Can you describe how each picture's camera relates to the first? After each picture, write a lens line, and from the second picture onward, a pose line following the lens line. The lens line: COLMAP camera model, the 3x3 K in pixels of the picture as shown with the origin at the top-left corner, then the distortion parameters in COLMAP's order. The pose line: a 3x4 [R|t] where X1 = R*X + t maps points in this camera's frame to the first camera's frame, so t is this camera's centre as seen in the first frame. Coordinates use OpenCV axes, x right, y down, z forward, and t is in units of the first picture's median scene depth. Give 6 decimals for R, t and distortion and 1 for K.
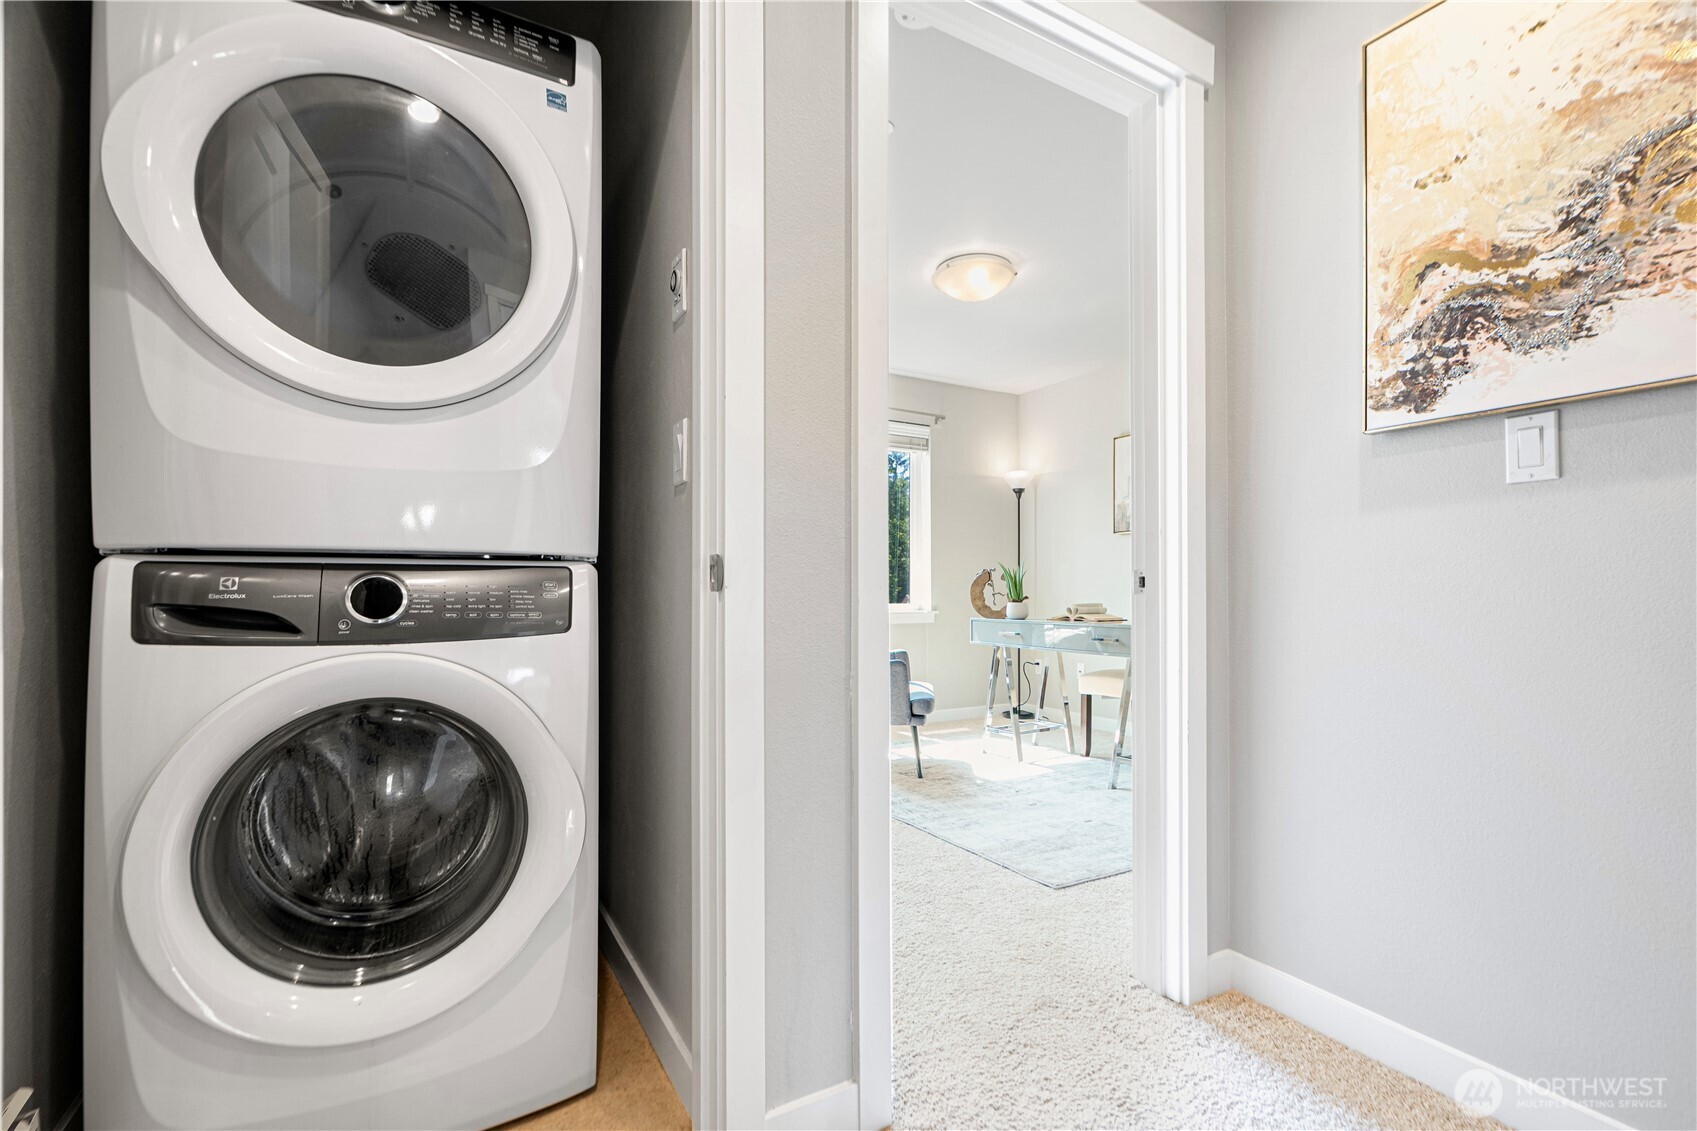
lens RADIAL K [[778.6, 0, 850.9], [0, 778.6, 581.4], [0, 0, 1]] dist [-0.000014, 0.000304]
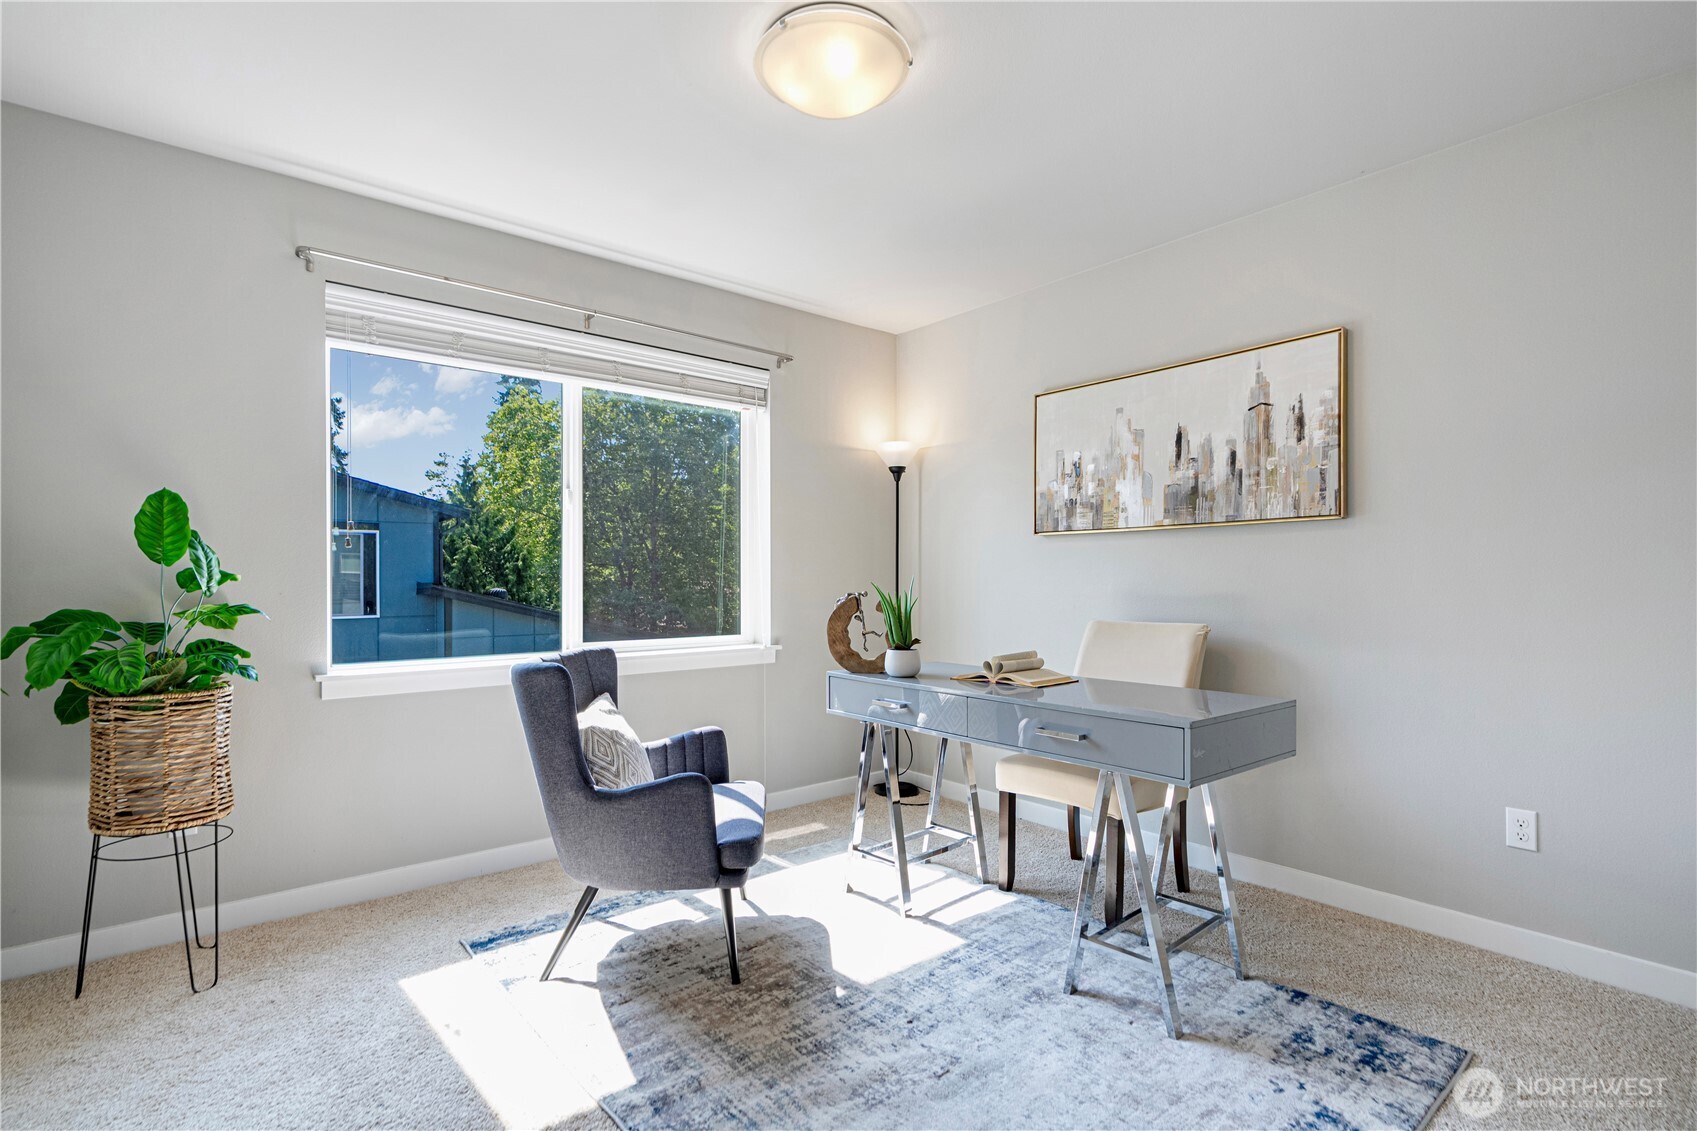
lens RADIAL K [[813.1, 0, 855.5], [0, 813.1, 577.0], [0, 0, 1]] dist [-0.003071, 0.000620]
pose [[0.983564, 0.000385, 0.180561, 0.059895], [-0.002584, 0.999925, 0.011945, -0.036853], [-0.180543, -0.012215, 0.983491, 0.367592]]
